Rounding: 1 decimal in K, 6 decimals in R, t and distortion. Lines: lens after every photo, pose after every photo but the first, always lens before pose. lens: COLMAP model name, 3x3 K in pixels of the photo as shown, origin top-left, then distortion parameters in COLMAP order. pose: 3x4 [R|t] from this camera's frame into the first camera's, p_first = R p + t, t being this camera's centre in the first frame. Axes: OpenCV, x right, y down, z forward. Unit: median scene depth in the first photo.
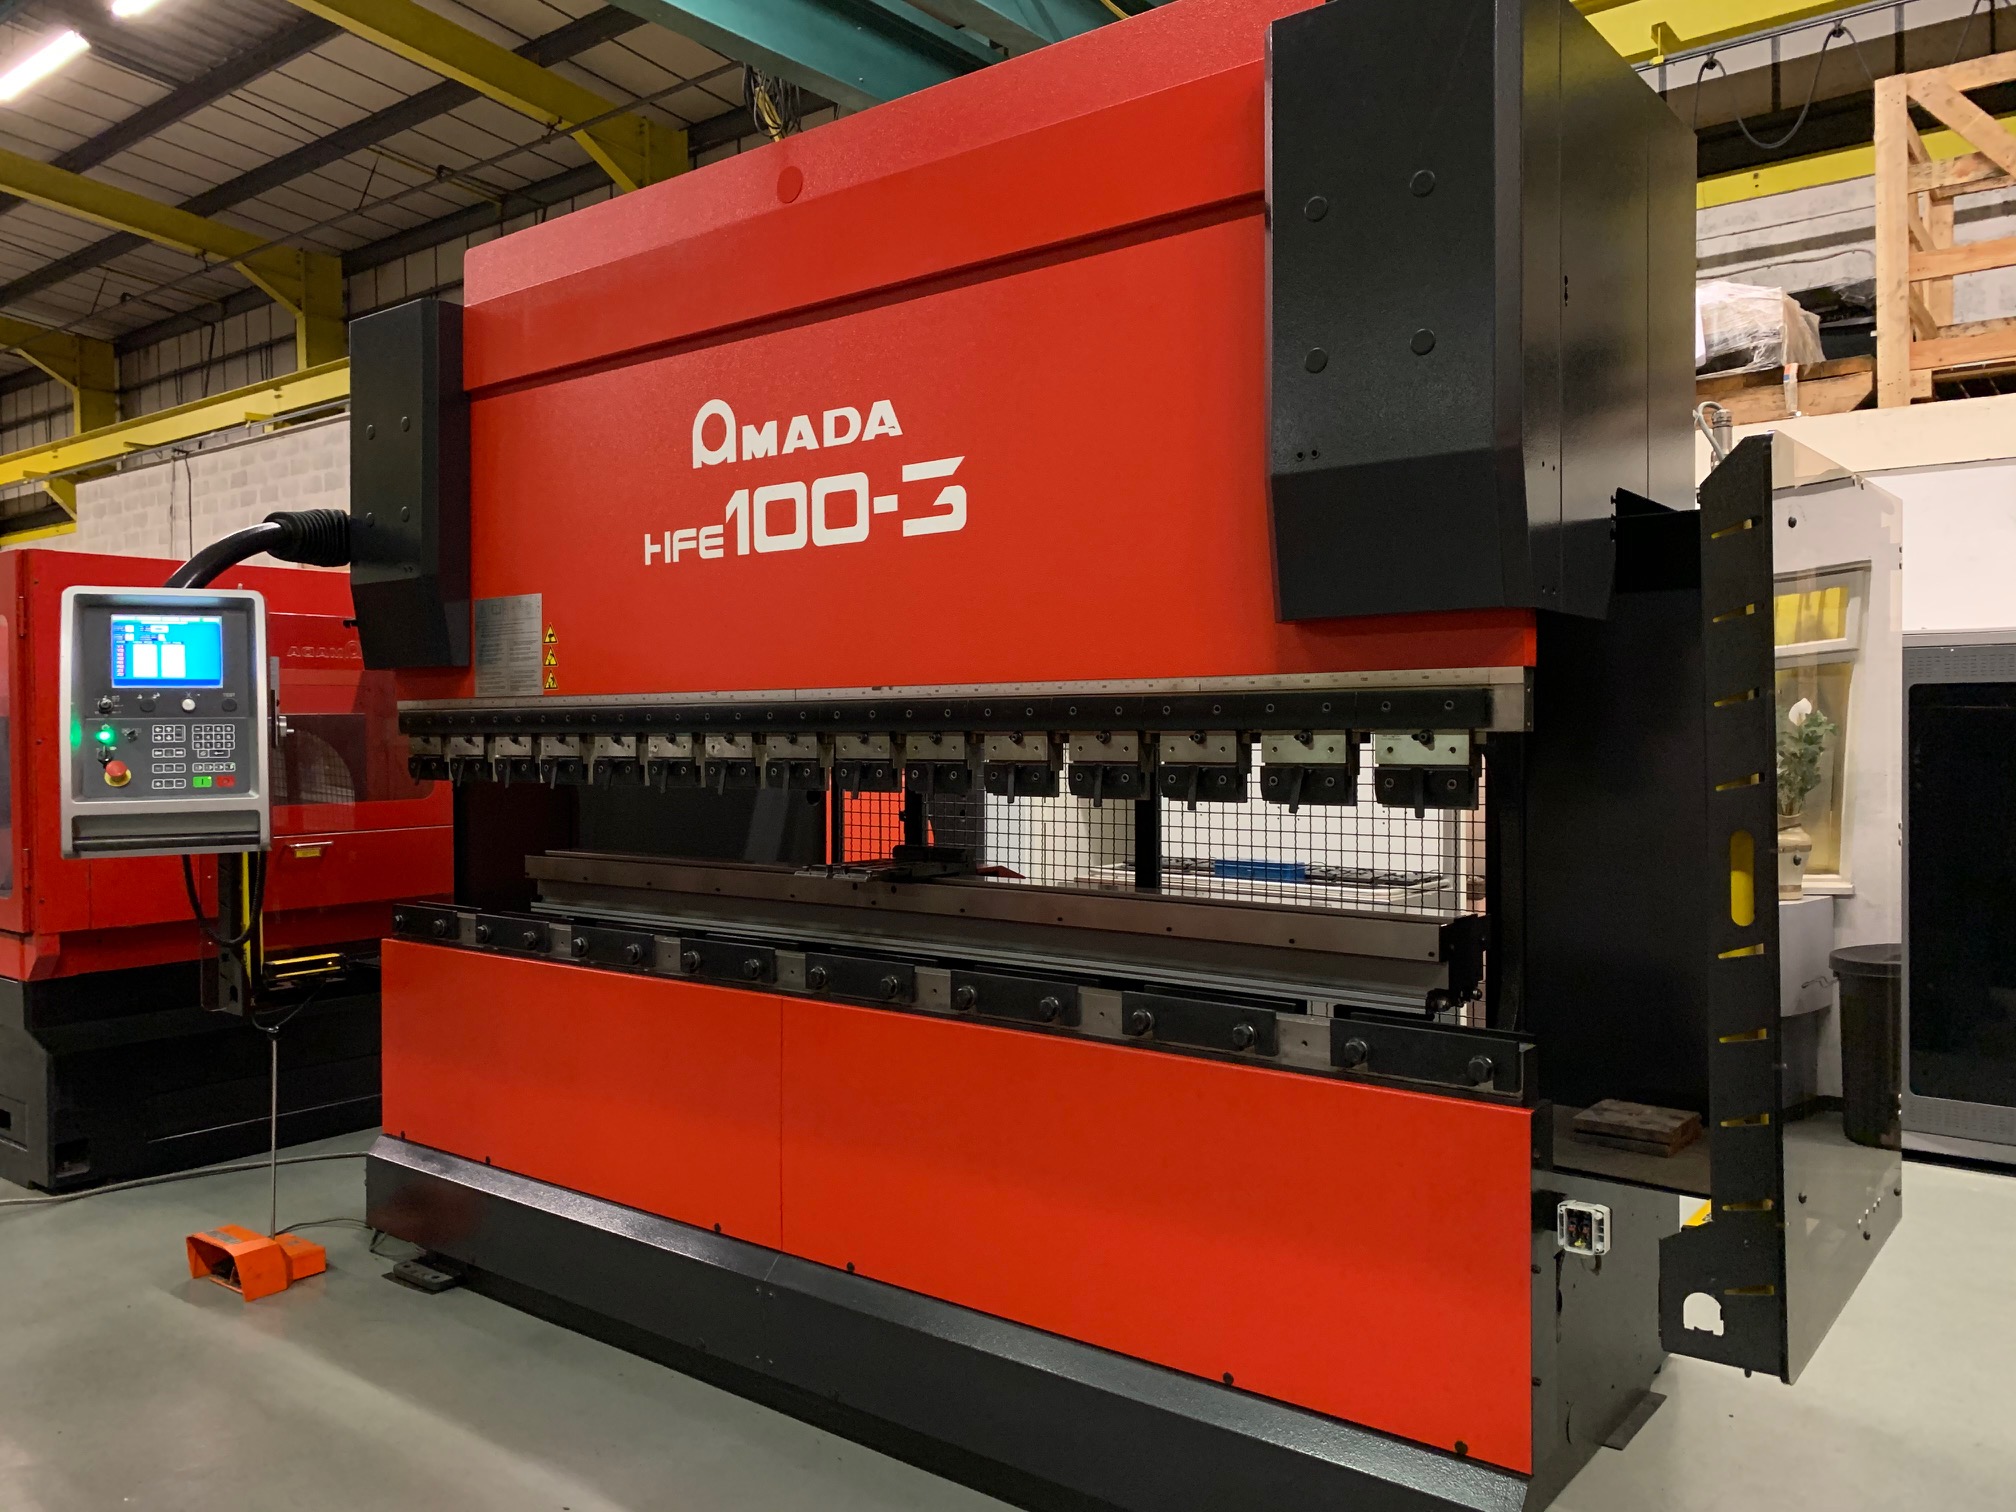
lens RADIAL K [[1596.2, 0, 1015.4], [0, 1596.2, 739.6], [0, 0, 1]] dist [0.116066, 0.002621]
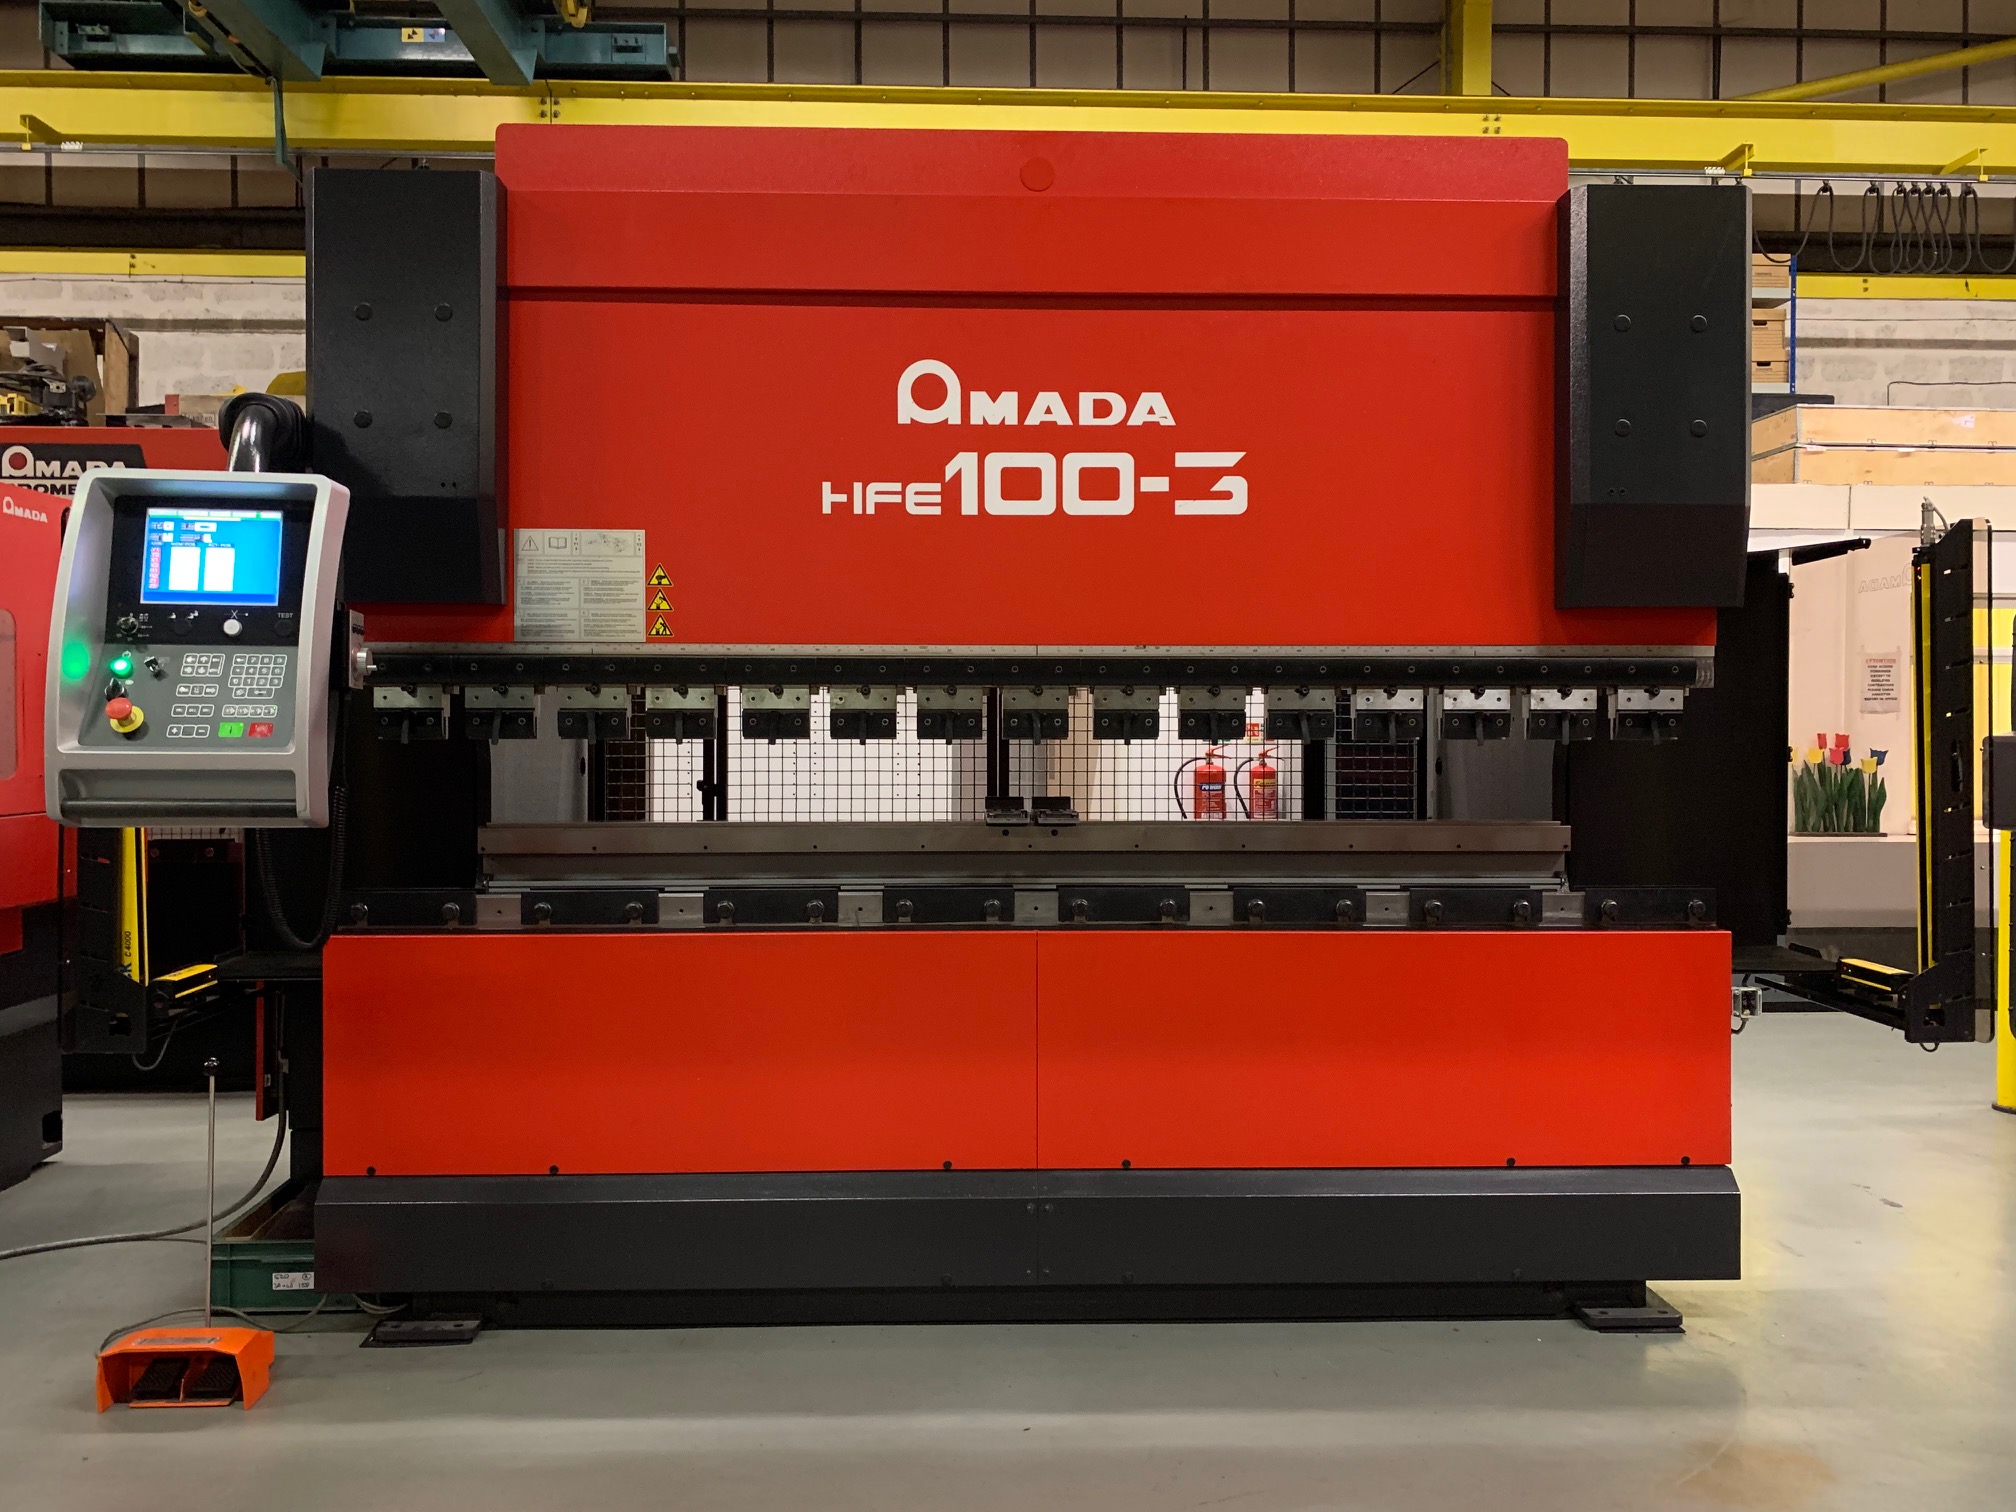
lens RADIAL K [[1596.2, 0, 1000.5], [0, 1596.2, 756.5], [0, 0, 1]] dist [0.116066, 0.002621]
pose [[0.735965, 0.006466, 0.676988, -0.862504], [0.001422, 0.999937, -0.011097, 0.053689], [-0.677018, 0.009130, 0.735910, 0.224681]]
